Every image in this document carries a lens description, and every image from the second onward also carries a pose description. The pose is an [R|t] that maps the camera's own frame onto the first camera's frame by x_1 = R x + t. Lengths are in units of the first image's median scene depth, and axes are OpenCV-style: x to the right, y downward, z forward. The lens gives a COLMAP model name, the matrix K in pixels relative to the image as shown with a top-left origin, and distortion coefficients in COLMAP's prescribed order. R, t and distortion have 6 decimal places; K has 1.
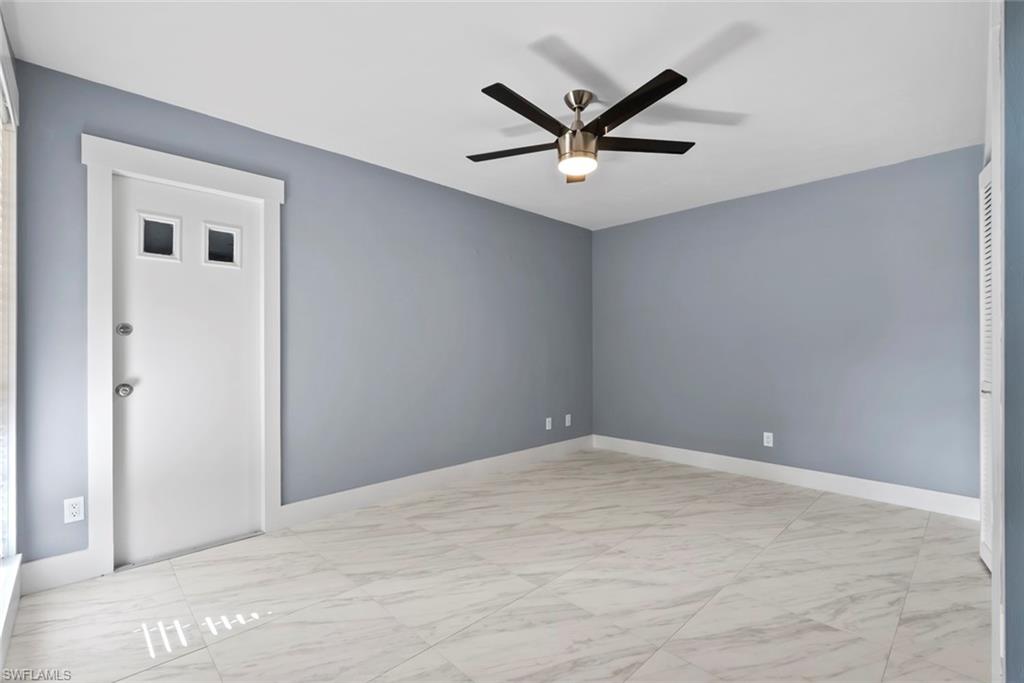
lens RADIAL K [[464.4, 0, 511.7], [0, 464.4, 344.3], [0, 0, 1]] dist [0.001214, 0.000458]
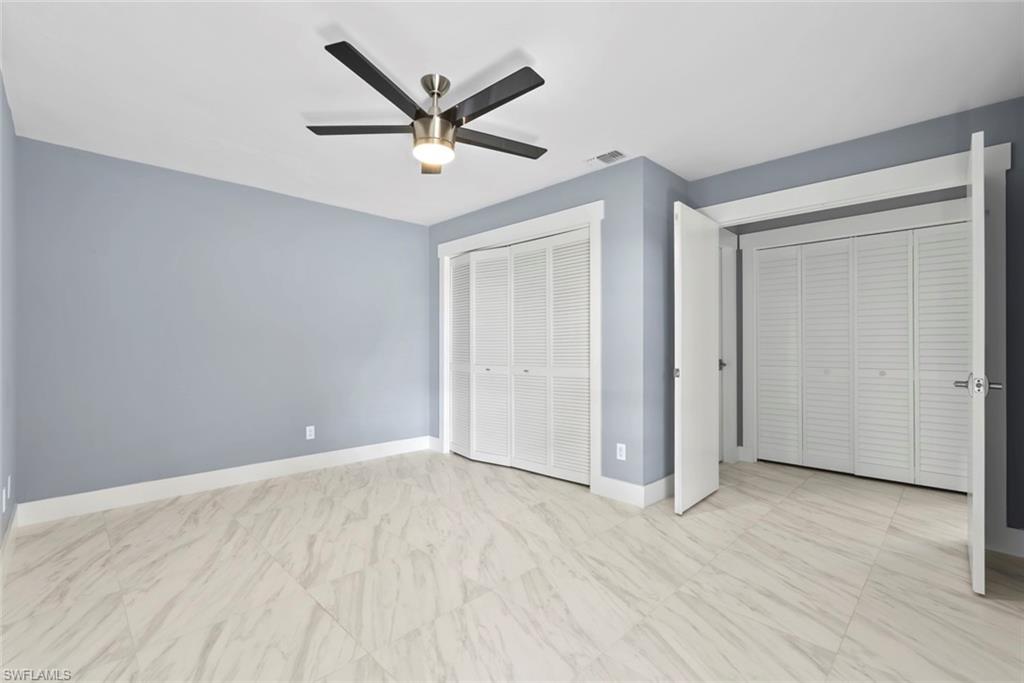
lens RADIAL K [[464.4, 0, 511.7], [0, 464.4, 344.3], [0, 0, 1]] dist [0.001214, 0.000458]
pose [[-0.033964, 0.006454, 0.999402, -0.691173], [-0.004634, 0.999967, -0.006615, 0.007484], [-0.999412, -0.004856, -0.033933, 0.742864]]
